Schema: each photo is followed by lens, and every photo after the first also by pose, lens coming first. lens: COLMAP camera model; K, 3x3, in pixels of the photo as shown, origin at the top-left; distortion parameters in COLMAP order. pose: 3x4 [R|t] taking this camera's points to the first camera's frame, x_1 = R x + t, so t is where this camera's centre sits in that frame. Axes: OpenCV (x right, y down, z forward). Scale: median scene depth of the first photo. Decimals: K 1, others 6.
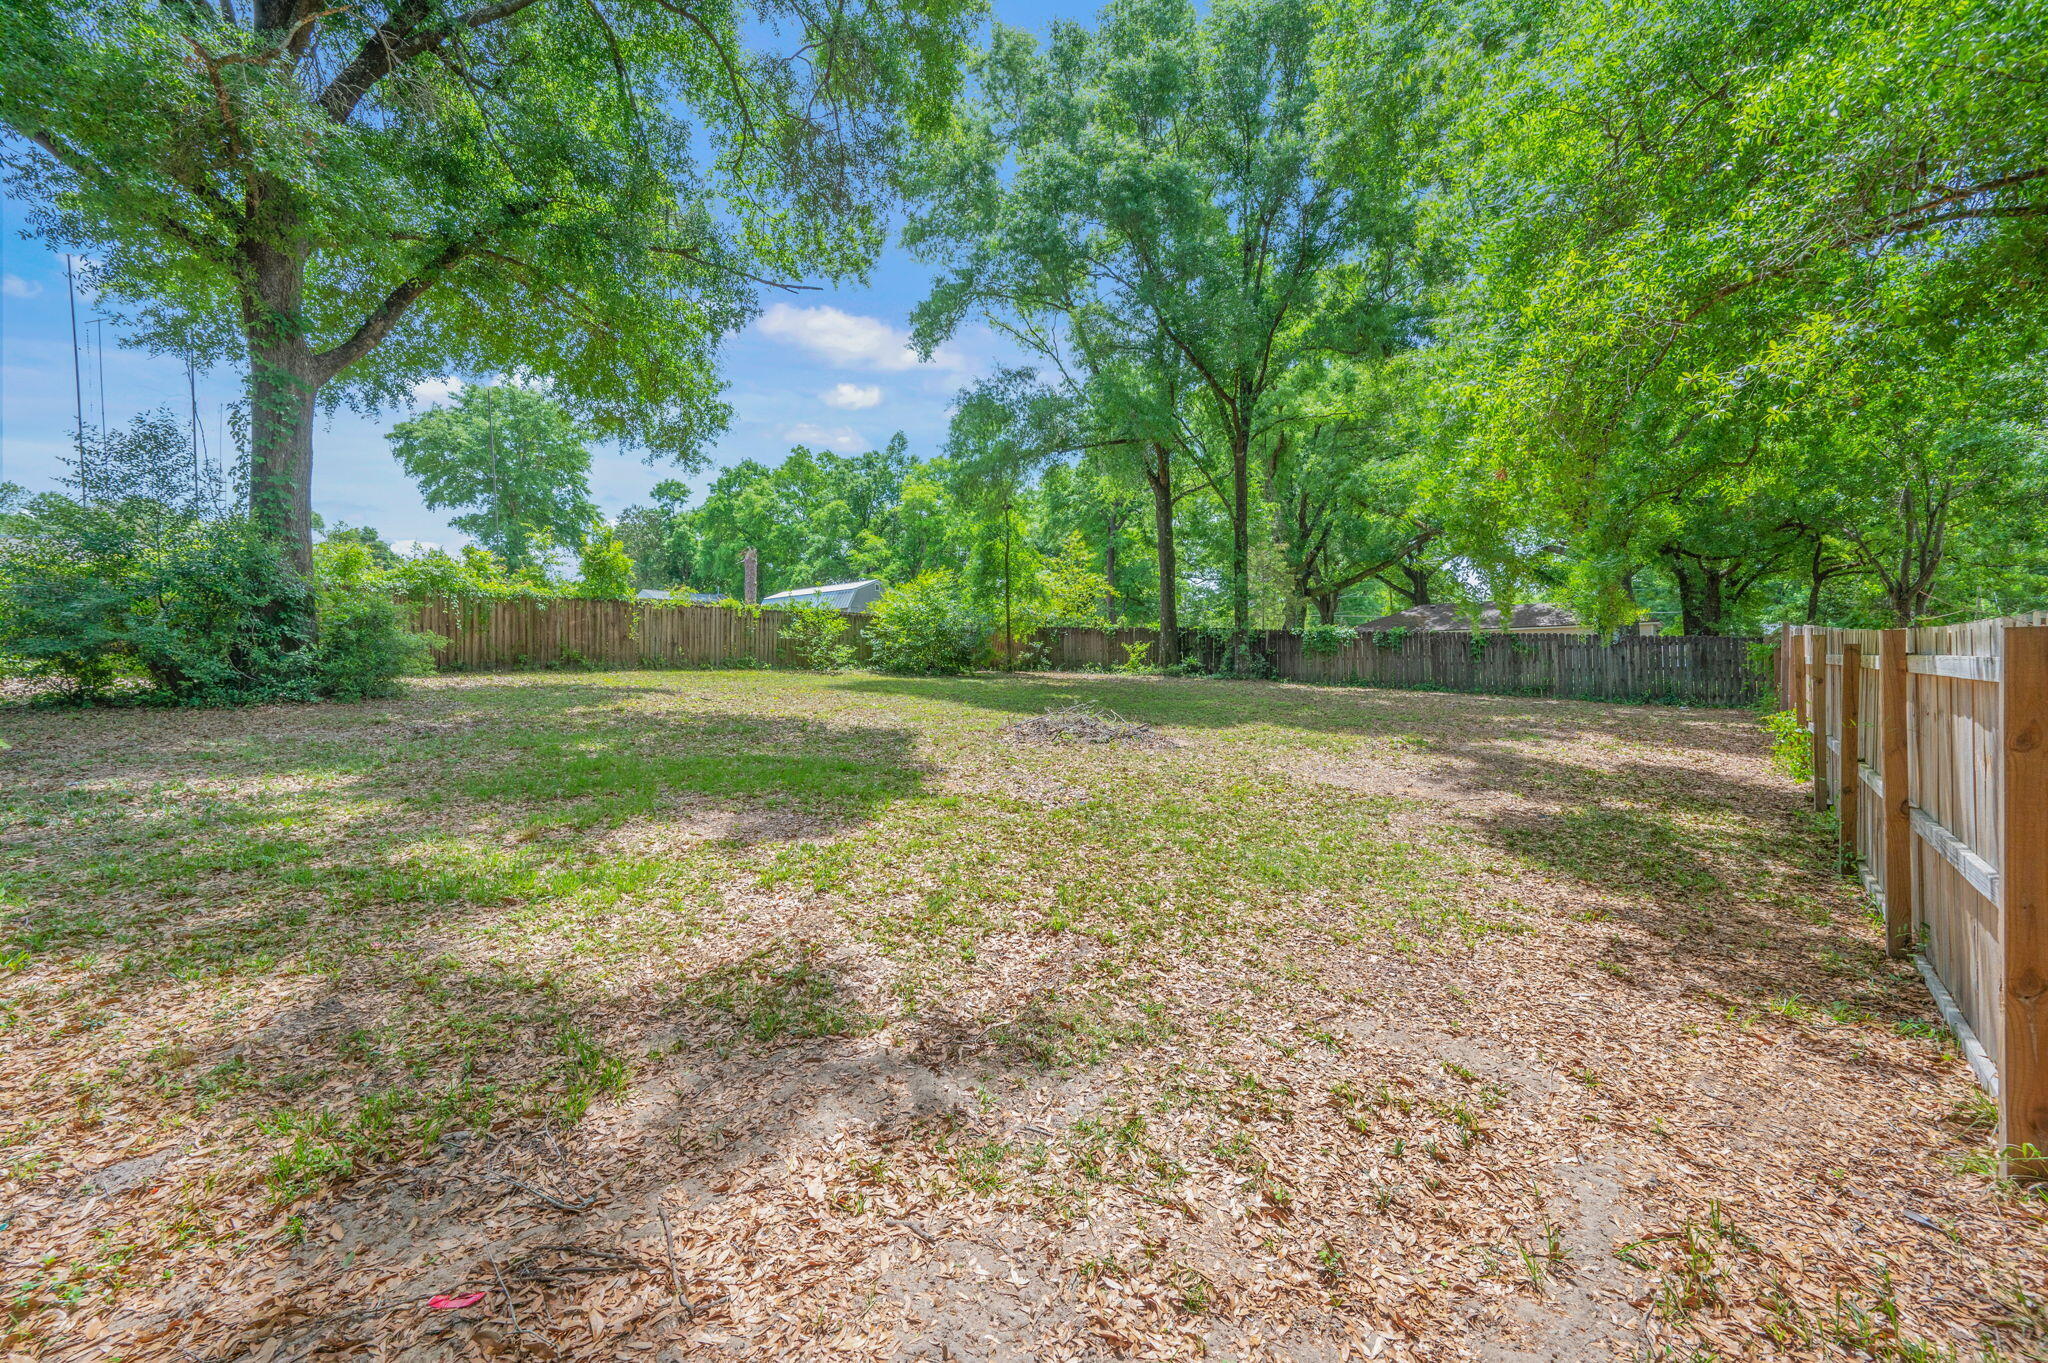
lens RADIAL K [[829.7, 0, 1015.5], [0, 829.7, 687.1], [0, 0, 1]] dist [0.000451, 0.000356]
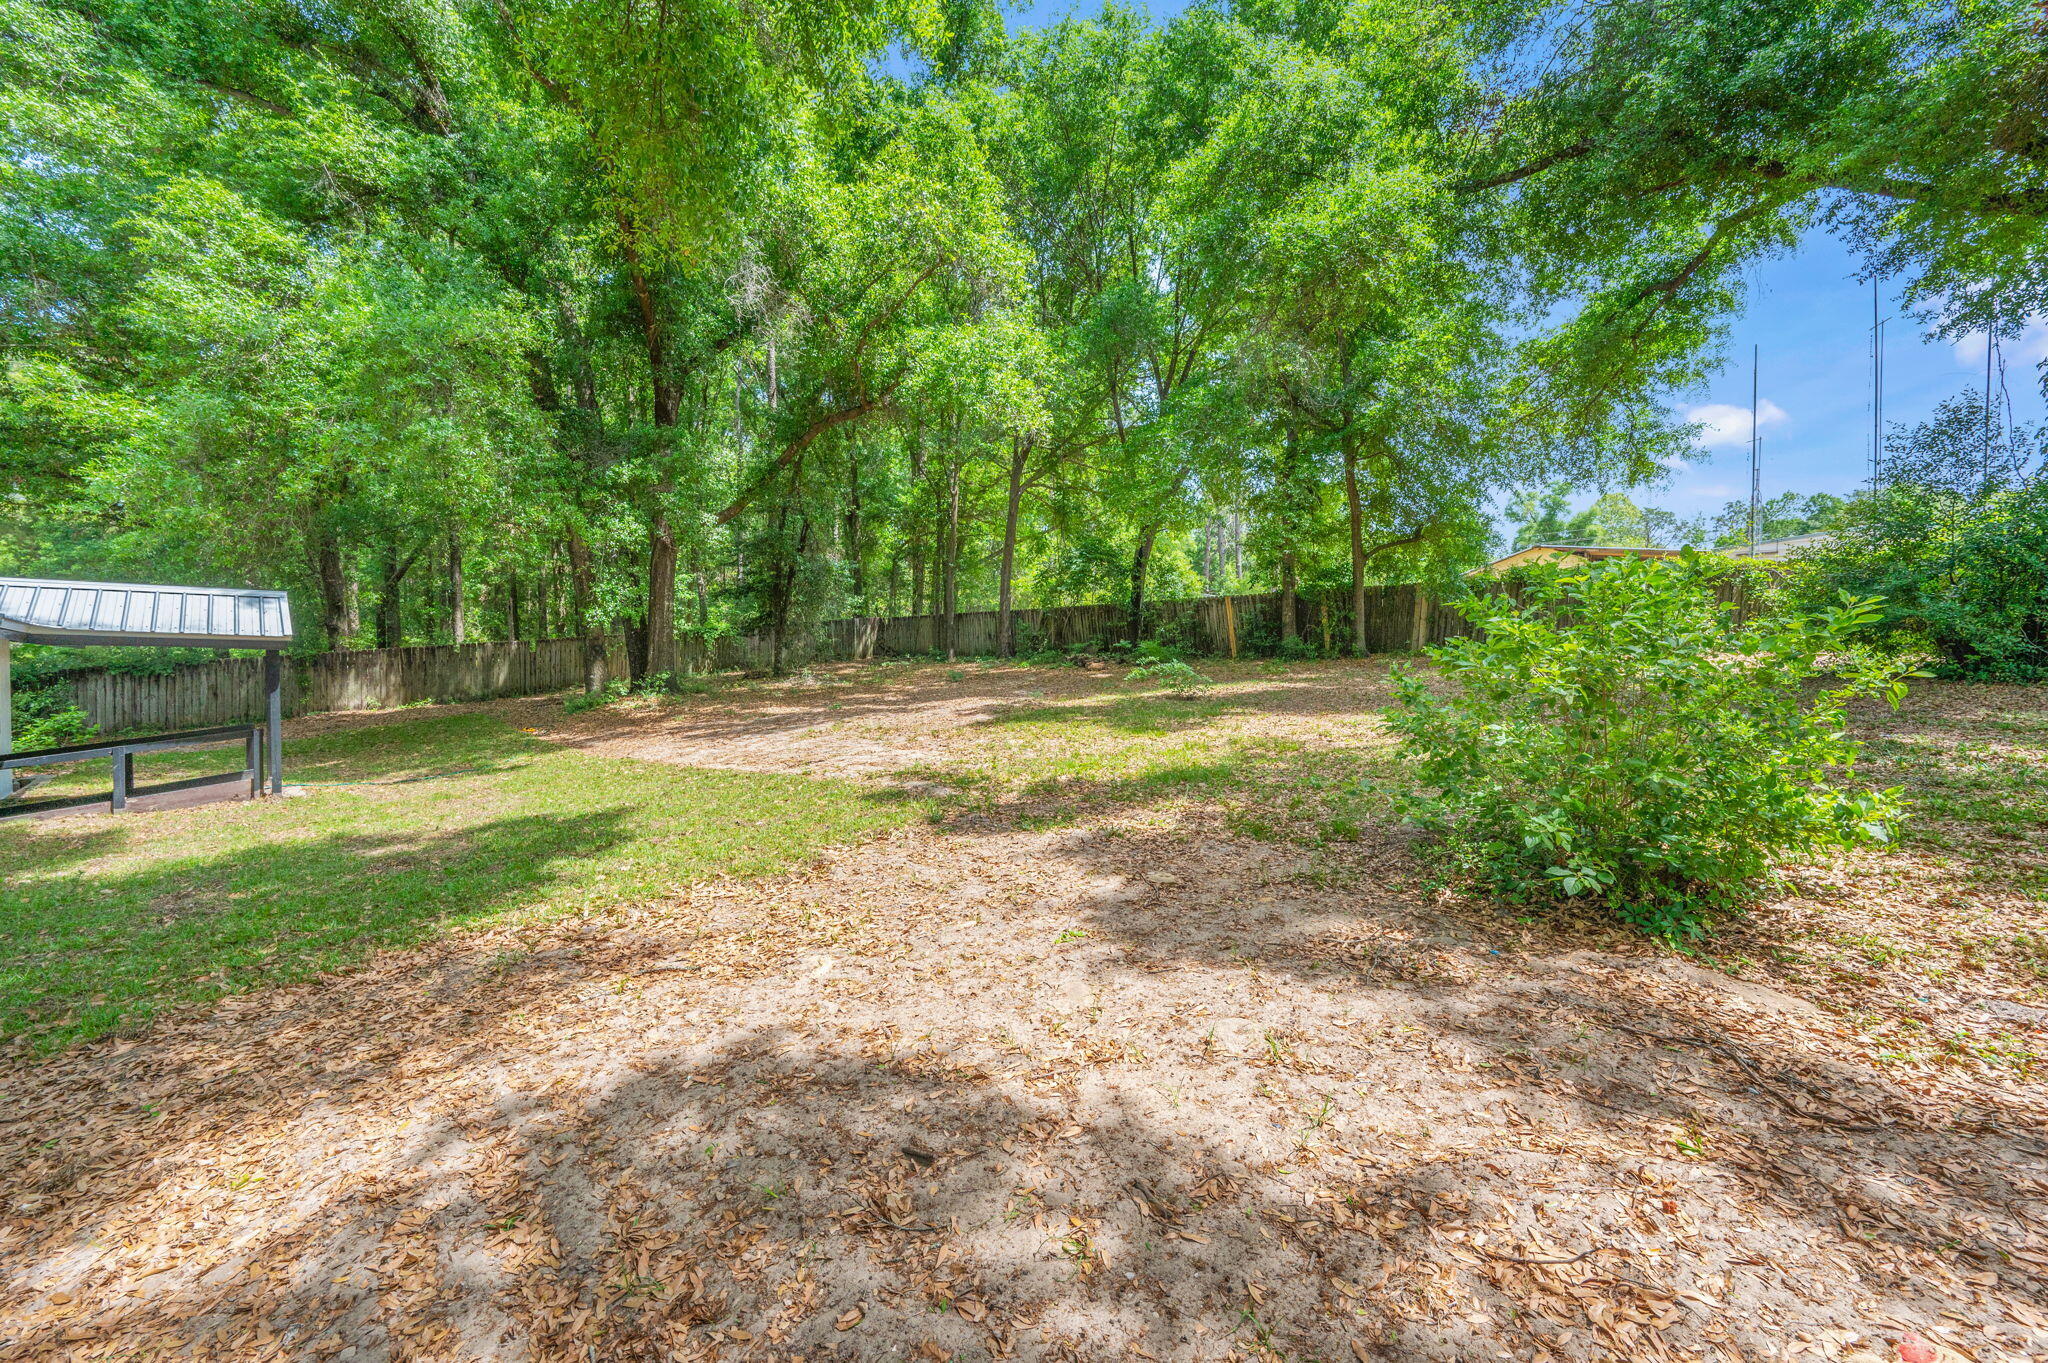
lens RADIAL K [[829.7, 0, 1015.5], [0, 829.7, 687.1], [0, 0, 1]] dist [0.000451, 0.000356]
pose [[-0.043106, 0.043407, -0.998127, 0.067649], [-0.024716, 0.998704, 0.044500, 0.016457], [0.998765, 0.026588, -0.041978, -0.129179]]
